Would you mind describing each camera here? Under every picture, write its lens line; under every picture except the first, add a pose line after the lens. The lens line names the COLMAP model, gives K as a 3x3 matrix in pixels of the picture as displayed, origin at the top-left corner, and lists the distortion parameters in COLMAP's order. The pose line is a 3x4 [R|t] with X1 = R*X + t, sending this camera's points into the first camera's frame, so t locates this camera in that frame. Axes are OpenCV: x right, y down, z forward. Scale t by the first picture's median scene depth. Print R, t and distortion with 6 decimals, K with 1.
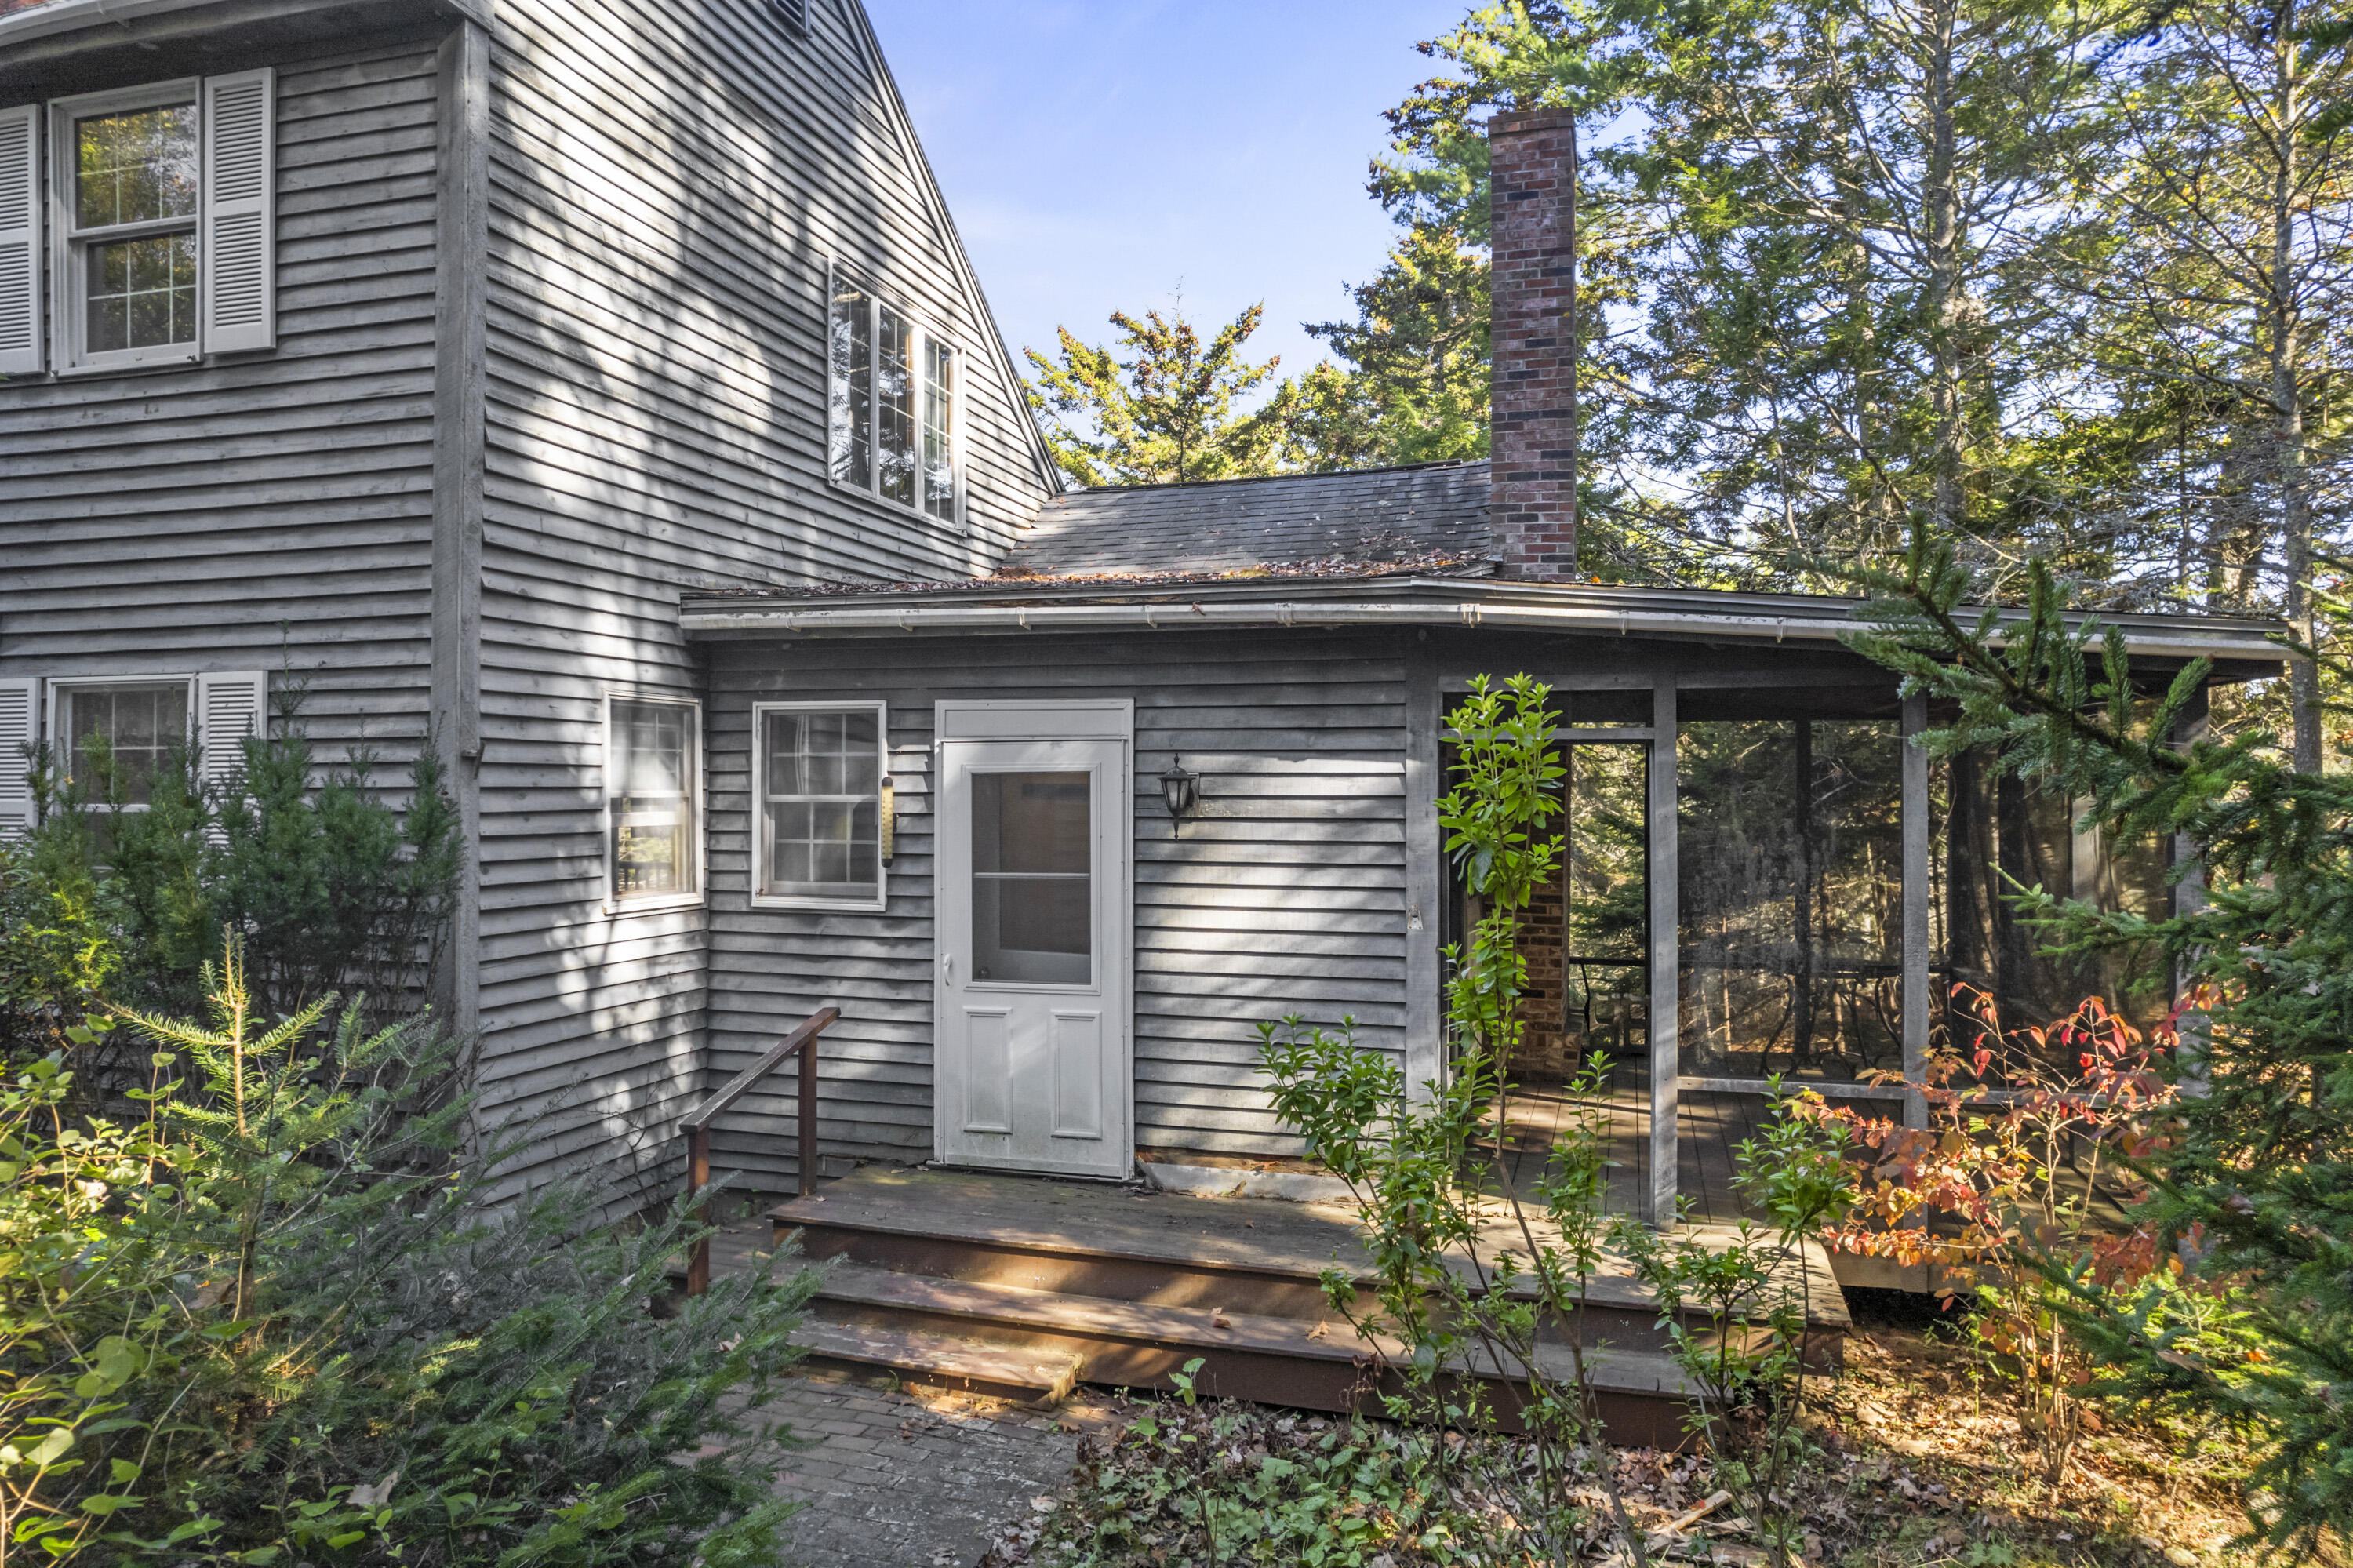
lens RADIAL K [[1496.7, 0, 1185.3], [0, 1496.7, 786.4], [0, 0, 1]] dist [-0.077528, 0.057140]
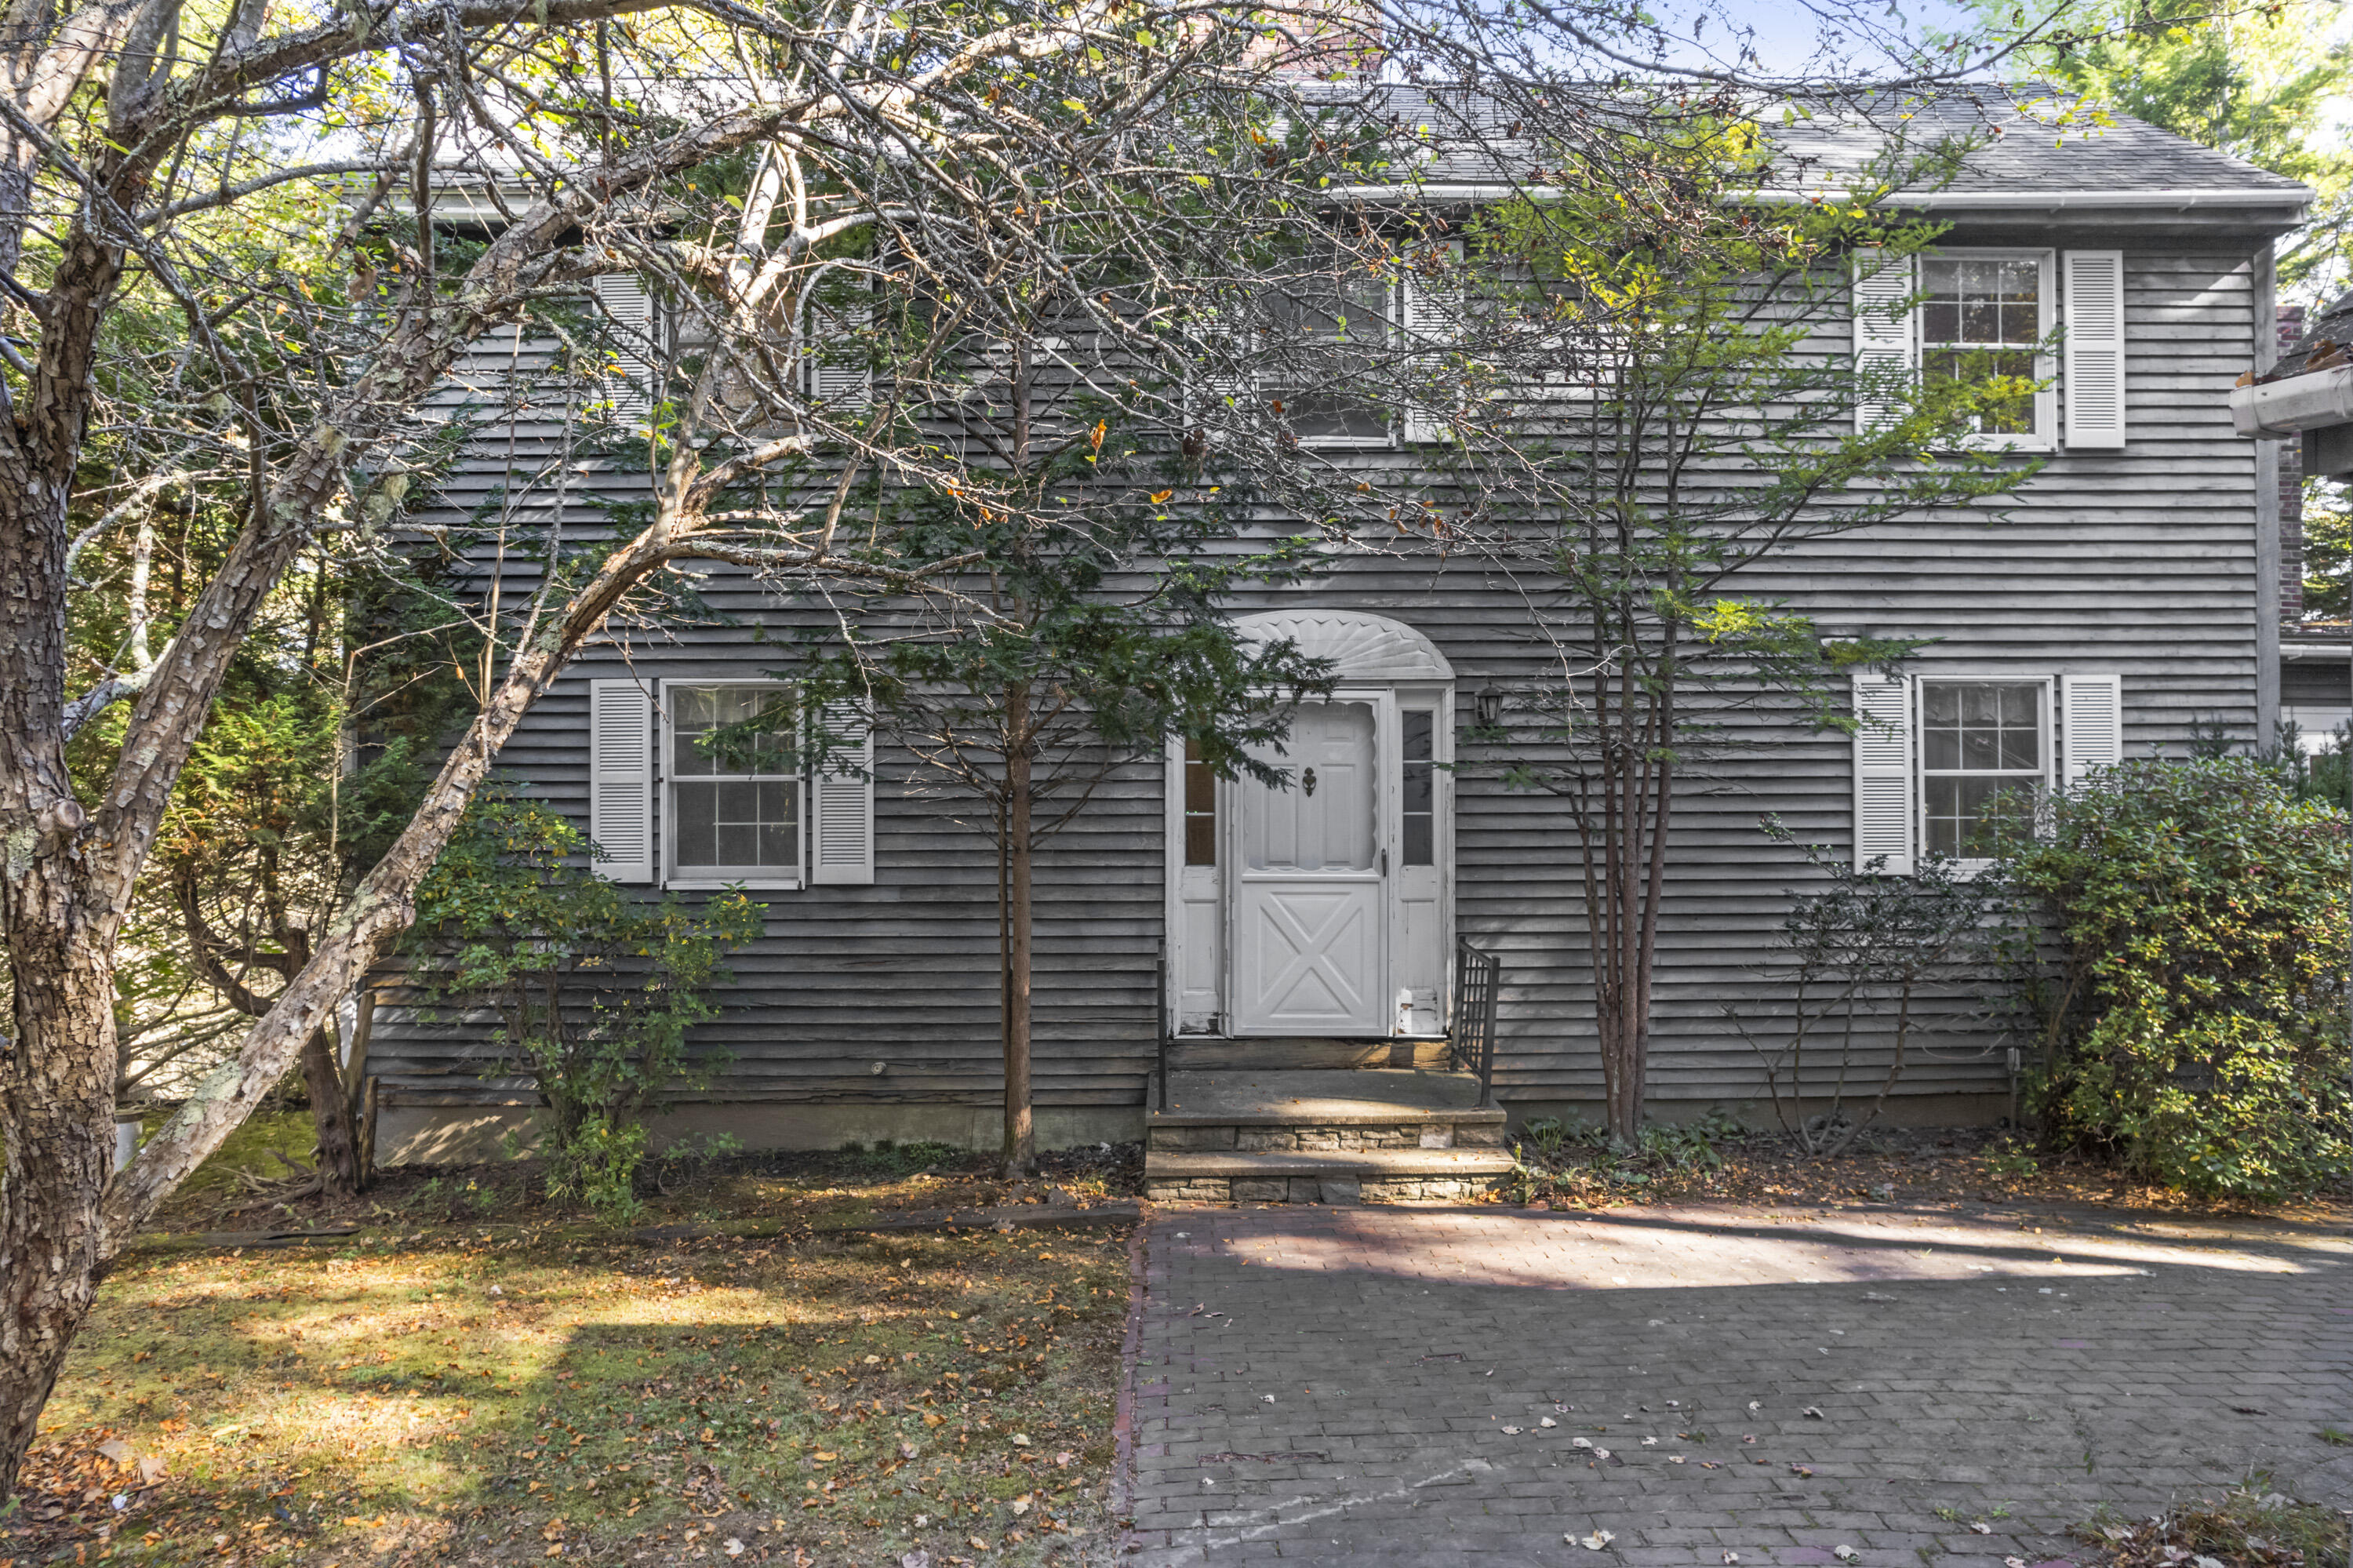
lens RADIAL K [[1496.7, 0, 1185.3], [0, 1496.7, 786.4], [0, 0, 1]] dist [-0.077528, 0.057140]
pose [[0.957258, -0.001304, 0.289231, -1.904222], [0.005268, 0.999903, -0.012926, 0.040586], [-0.289186, 0.013897, 0.957172, -0.084800]]
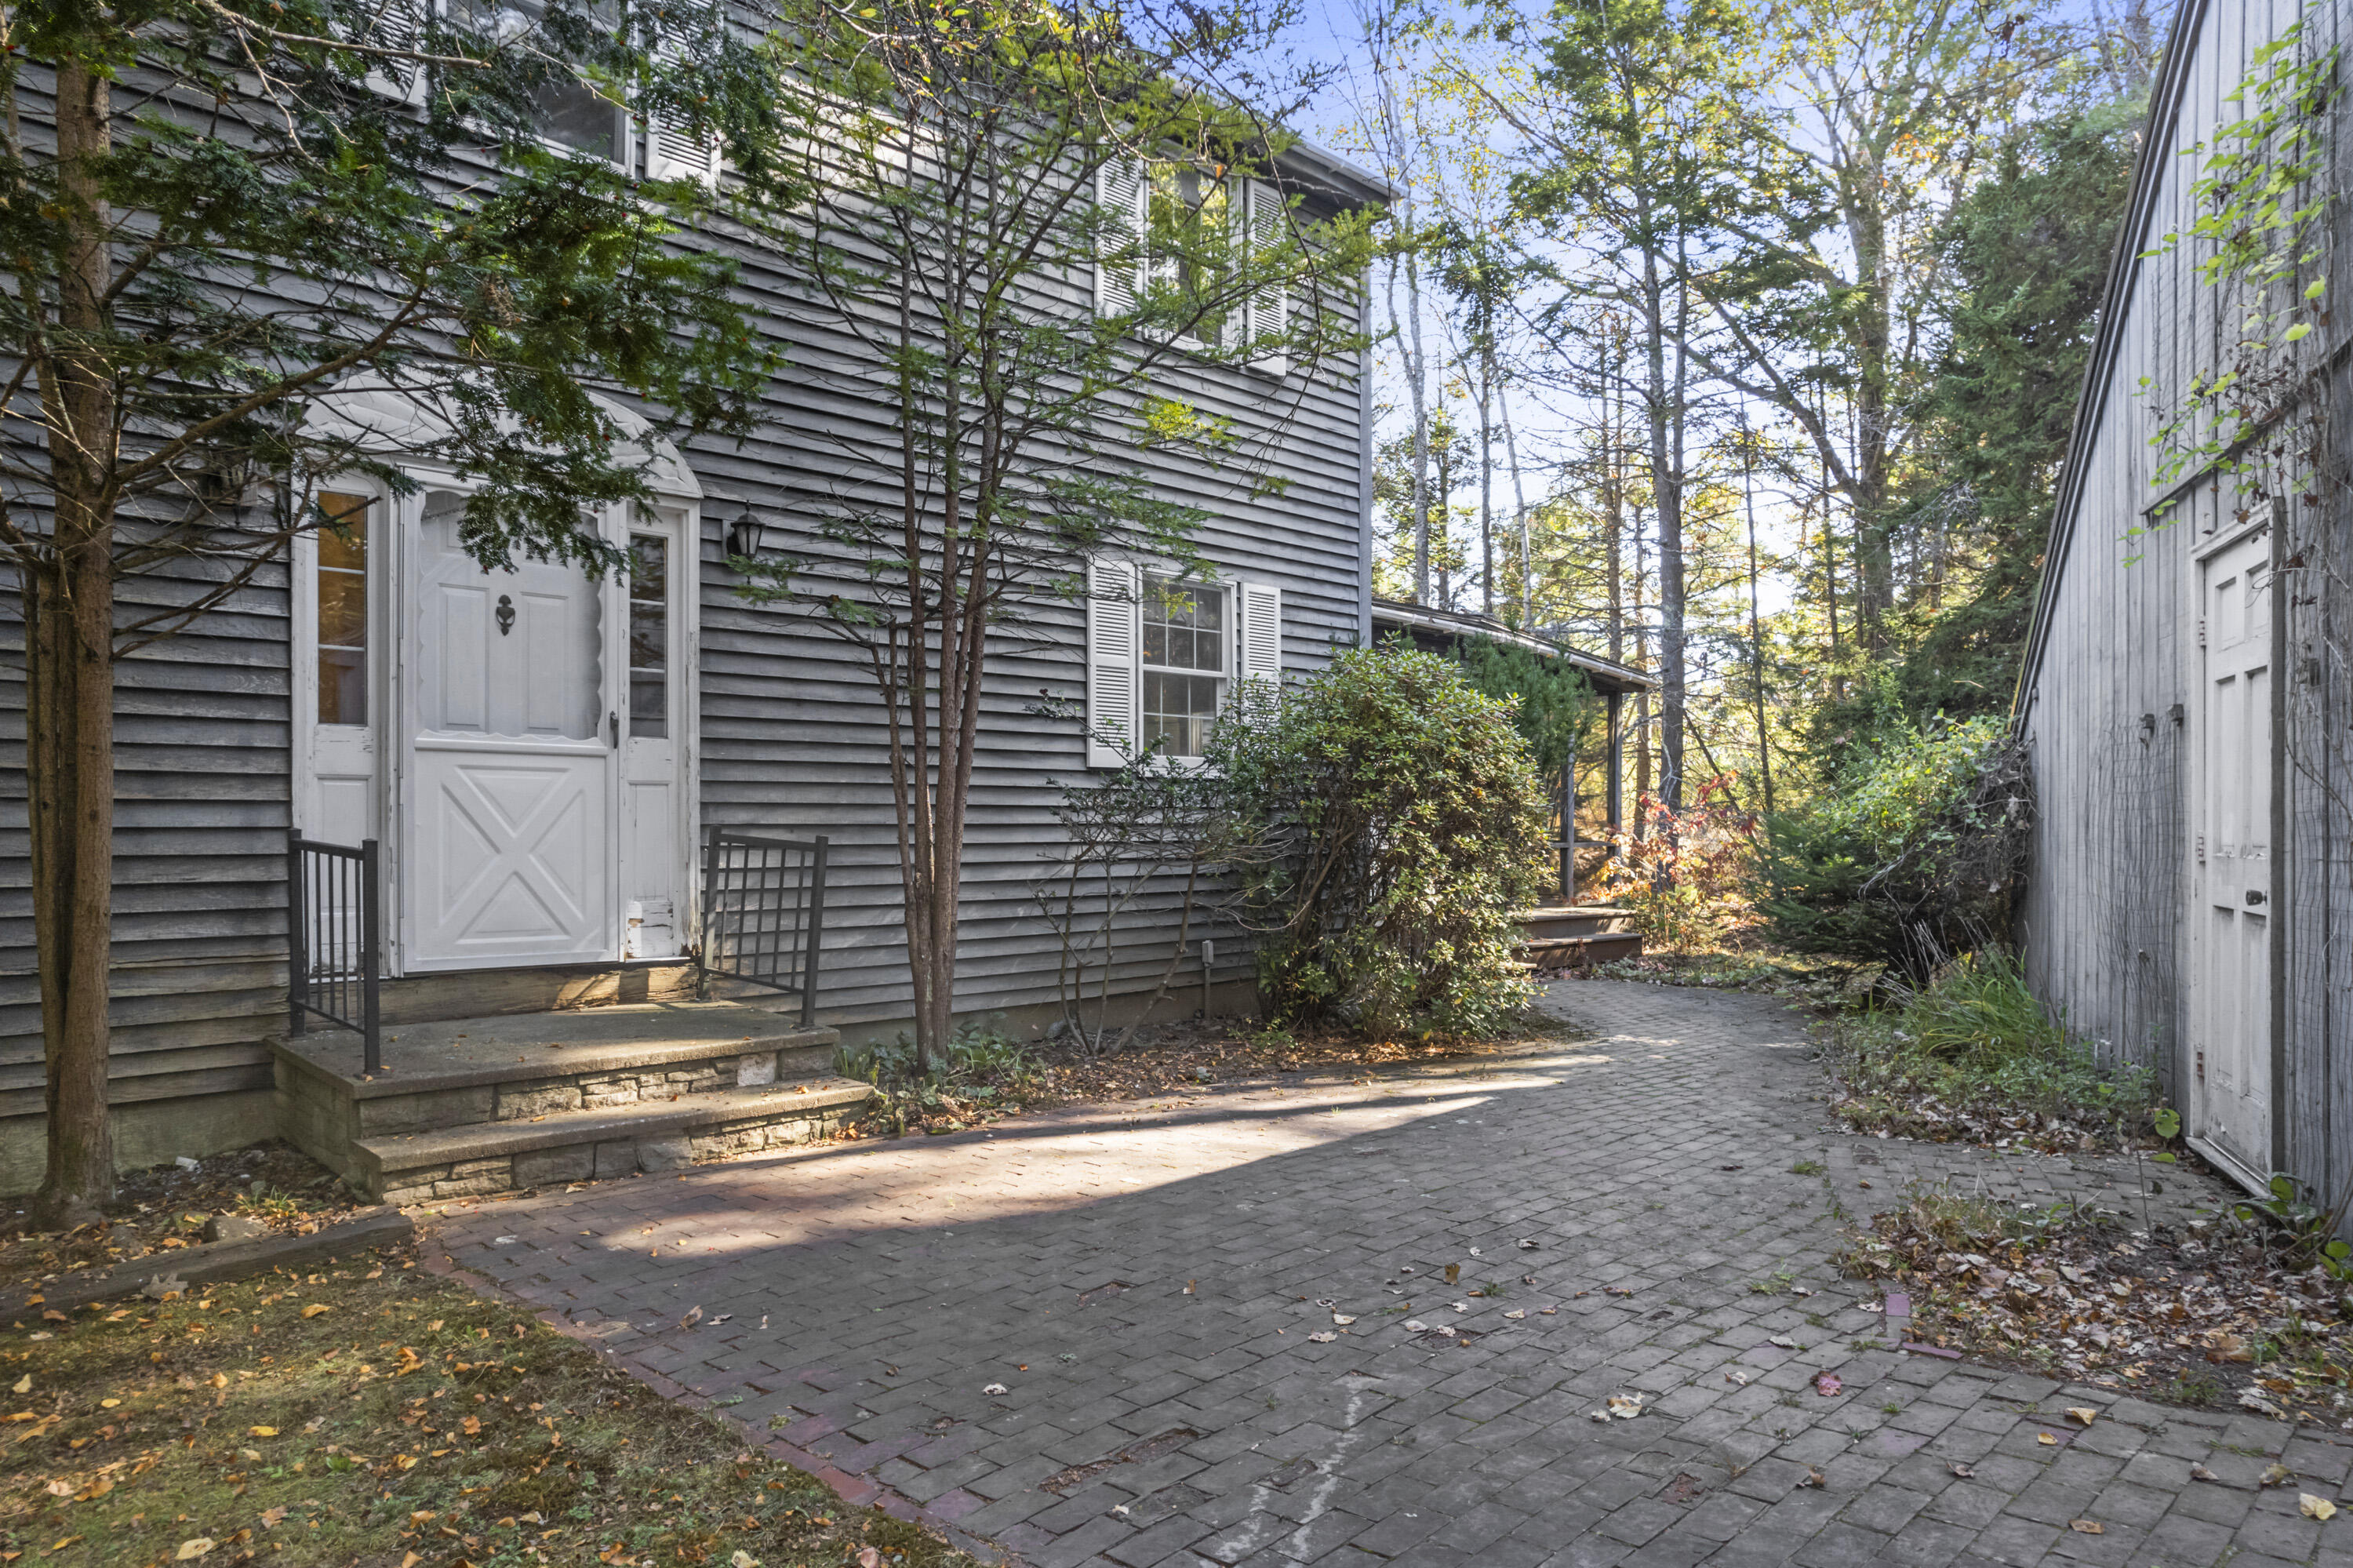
lens RADIAL K [[1518.9, 0, 1172.8], [0, 1518.9, 832.3], [0, 0, 1]] dist [-0.077795, 0.064152]
pose [[0.478007, -0.008110, 0.878319, -2.059971], [-0.000768, 0.999953, 0.009651, 0.155310], [-0.878356, -0.005288, 0.477978, 0.349636]]
